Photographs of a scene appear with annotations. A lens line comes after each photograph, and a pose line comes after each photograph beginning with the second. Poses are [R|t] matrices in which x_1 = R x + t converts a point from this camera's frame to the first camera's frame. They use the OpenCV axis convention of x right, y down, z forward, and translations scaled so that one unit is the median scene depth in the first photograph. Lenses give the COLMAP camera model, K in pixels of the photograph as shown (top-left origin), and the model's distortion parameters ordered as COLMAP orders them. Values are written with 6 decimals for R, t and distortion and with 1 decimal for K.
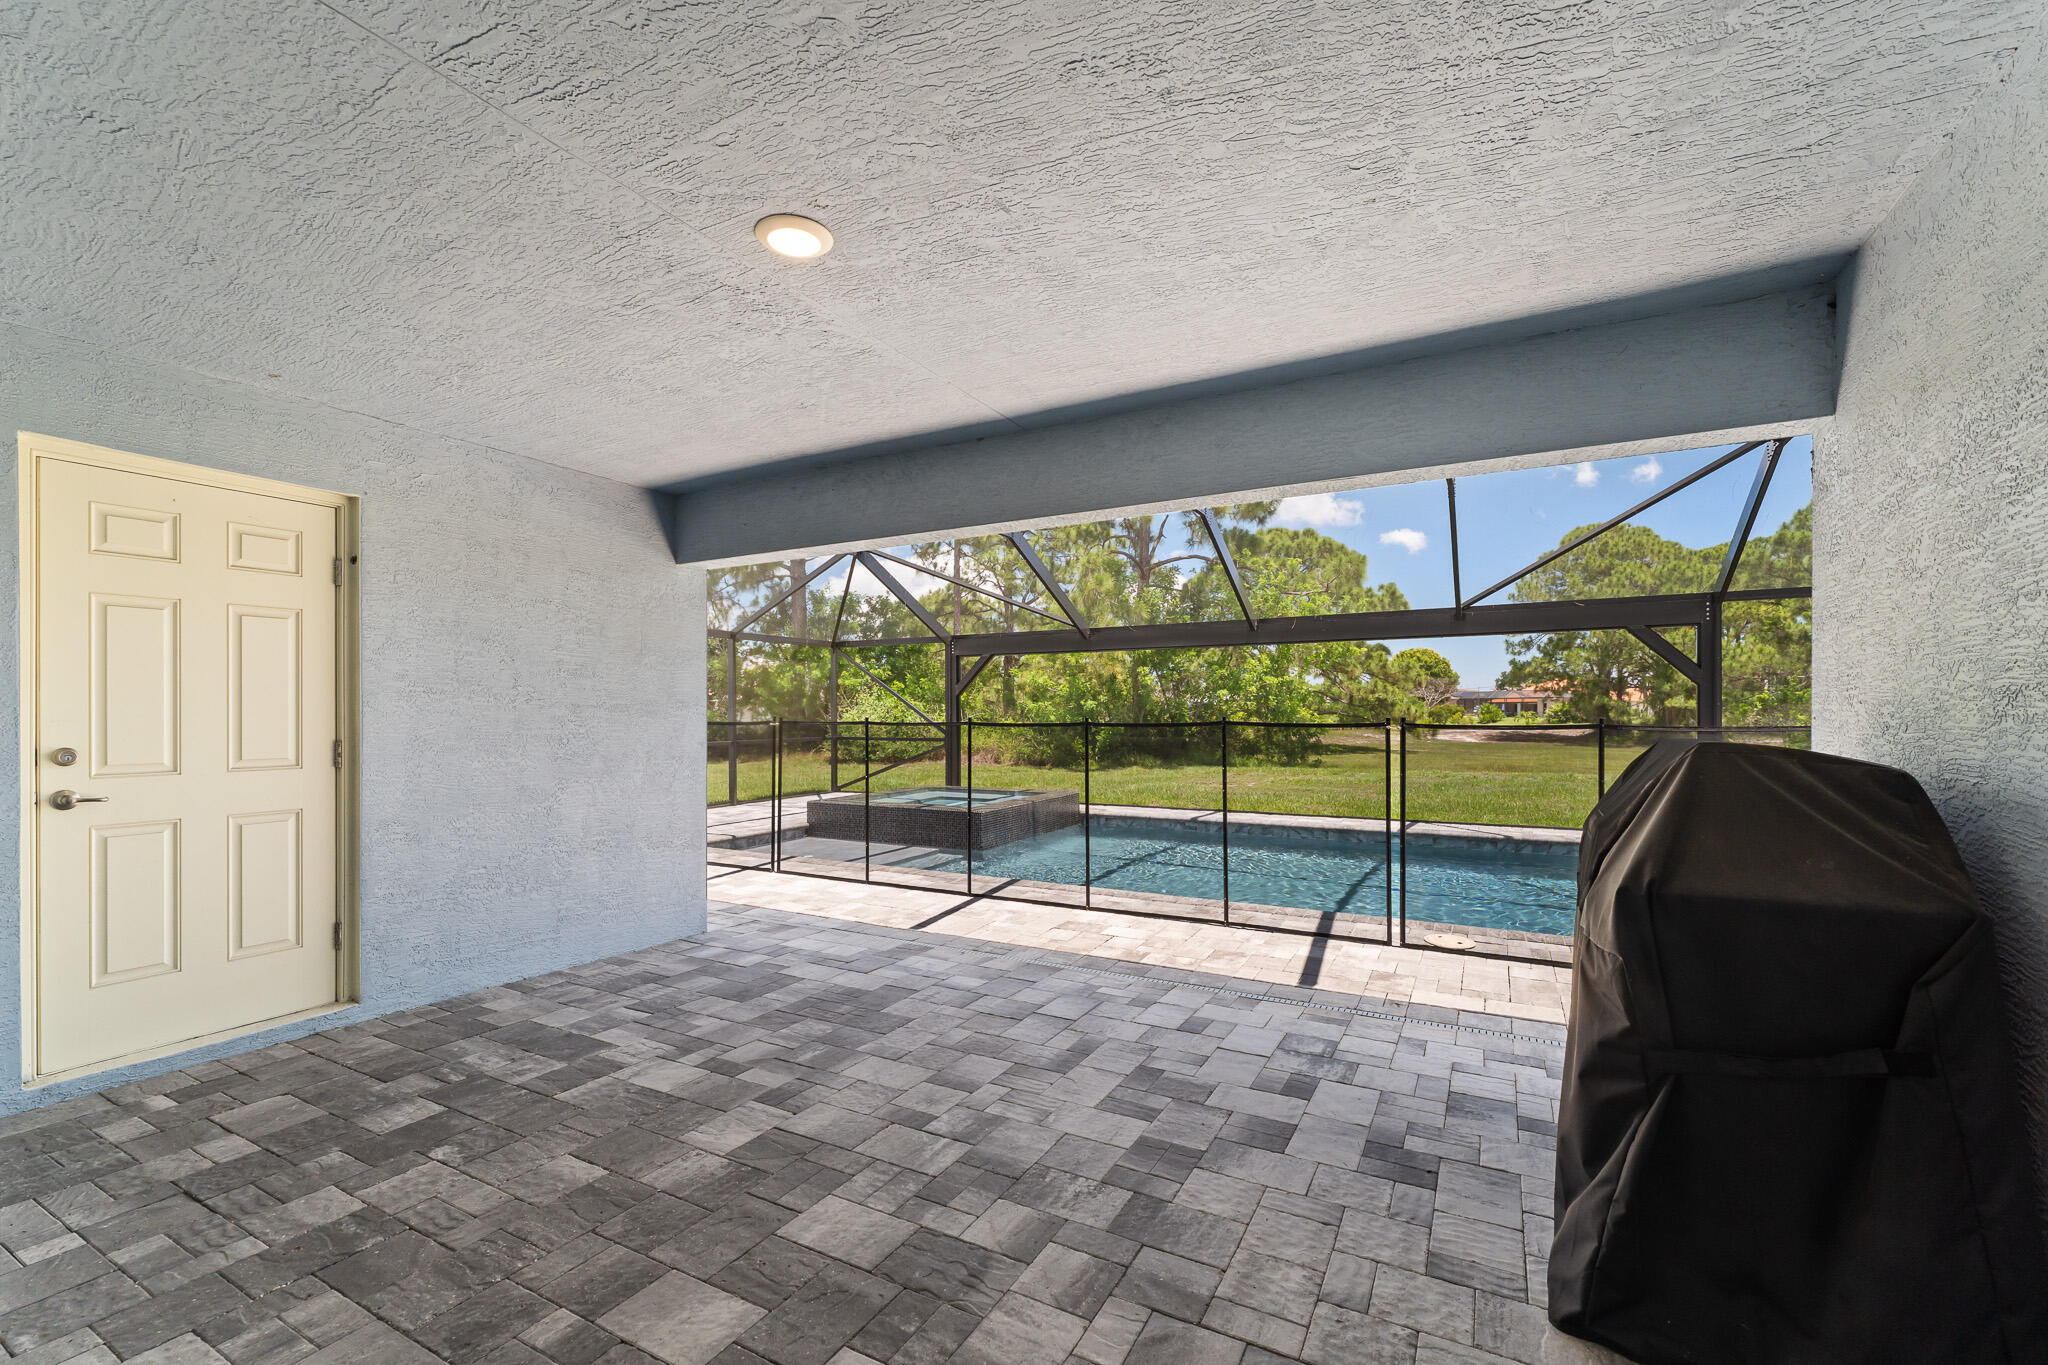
lens RADIAL K [[846.5, 0, 1033.0], [0, 846.5, 713.6], [0, 0, 1]] dist [-0.000772, 0.000040]
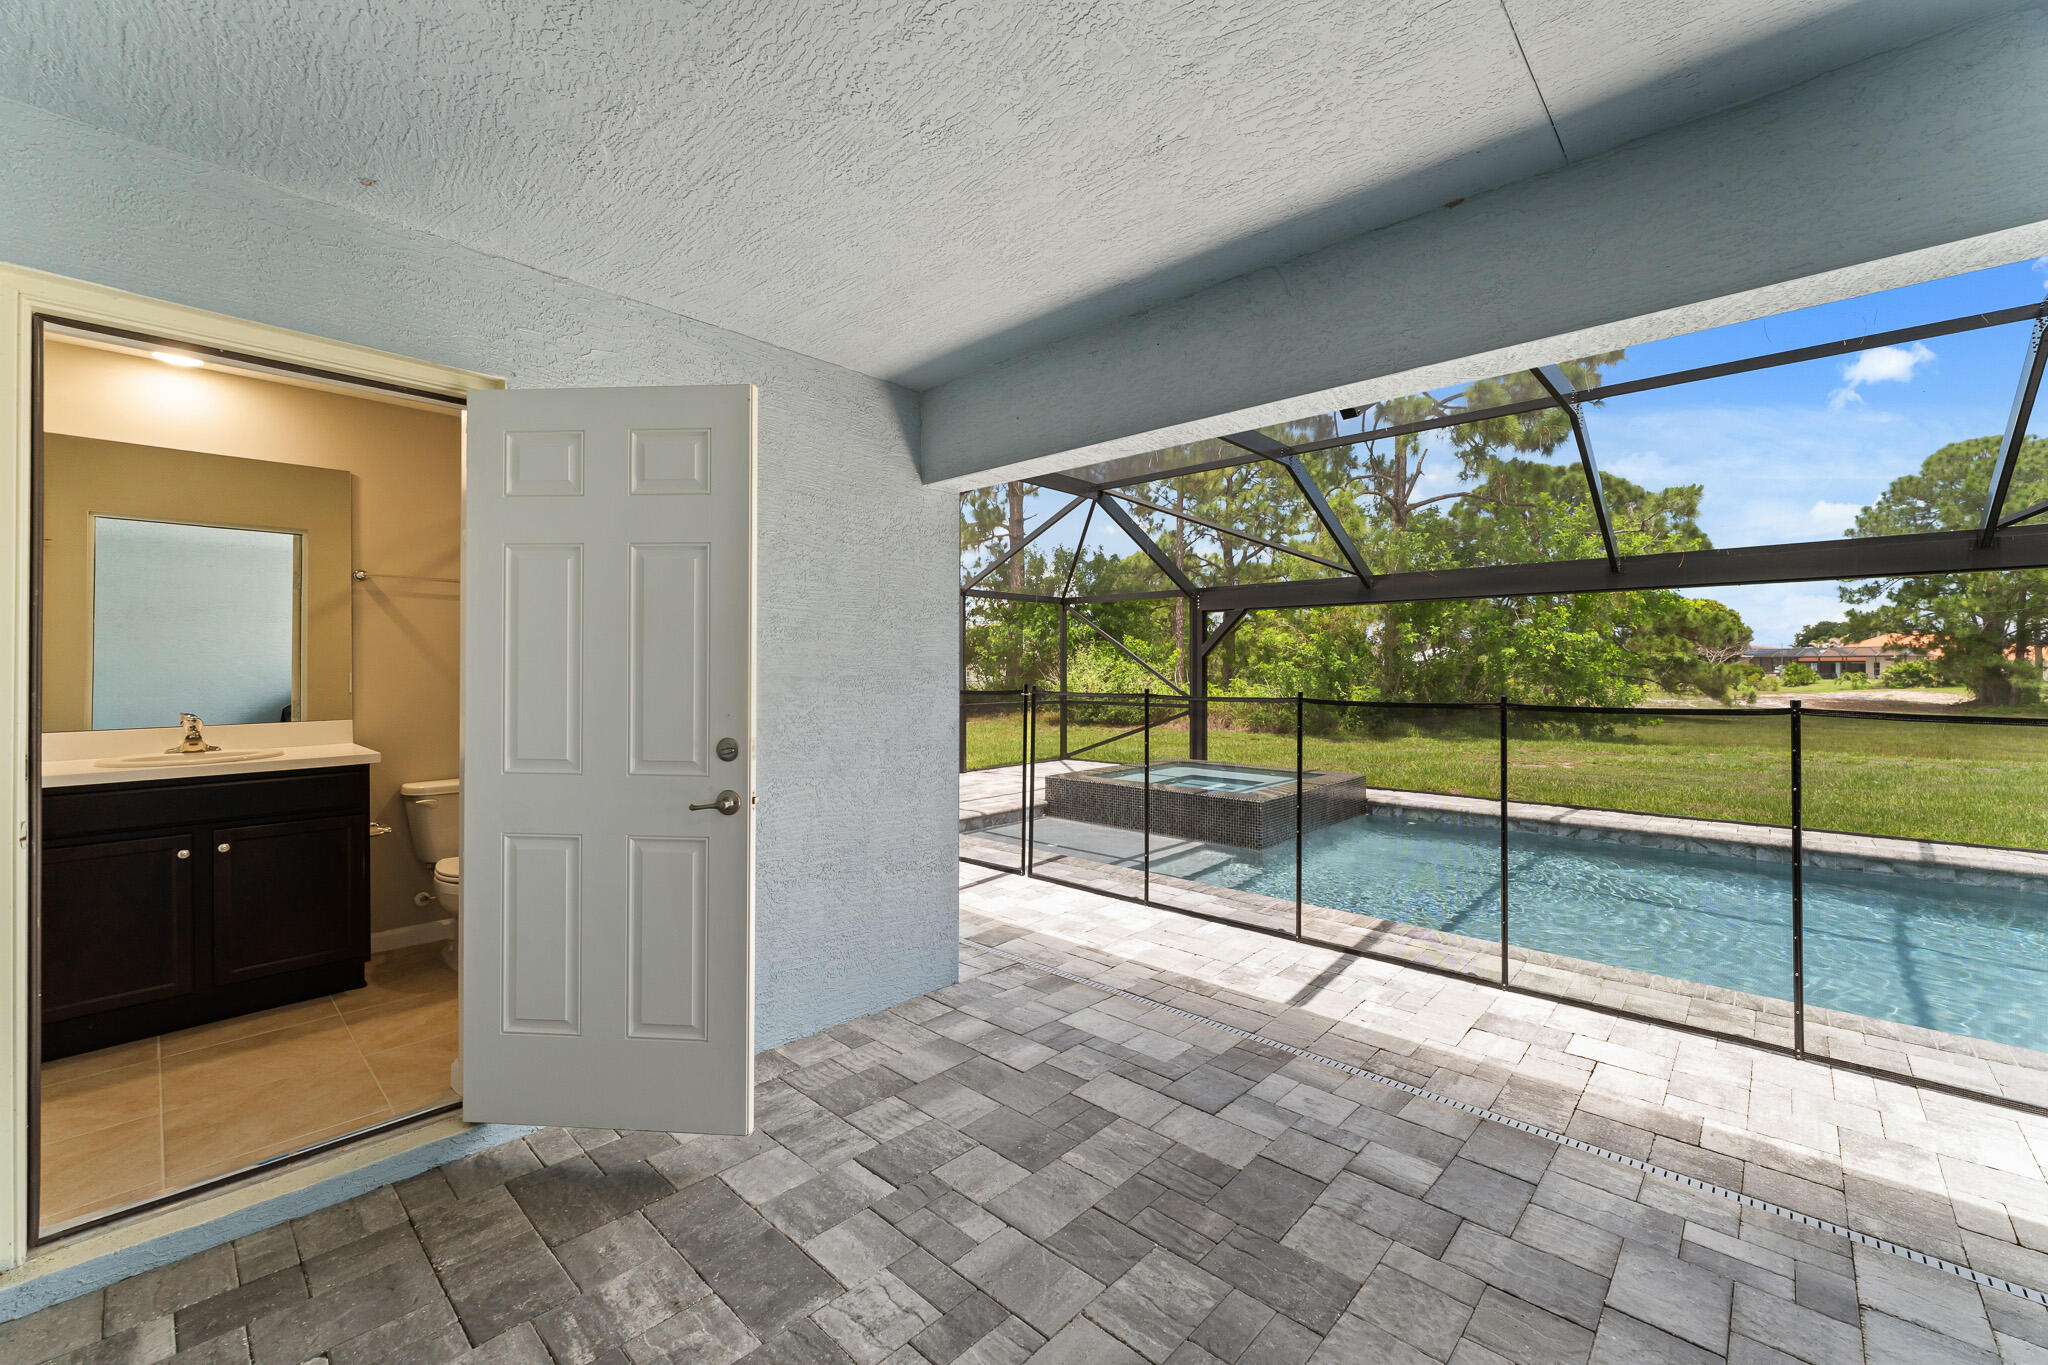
lens RADIAL K [[819.2, 0, 1023.7], [0, 819.2, 674.7], [0, 0, 1]] dist [-0.000034, 0.000005]
pose [[0.969190, 0.006898, -0.246218, -0.152782], [-0.005566, 0.999966, 0.006106, -0.015279], [0.246252, -0.004547, 0.969195, 0.315756]]
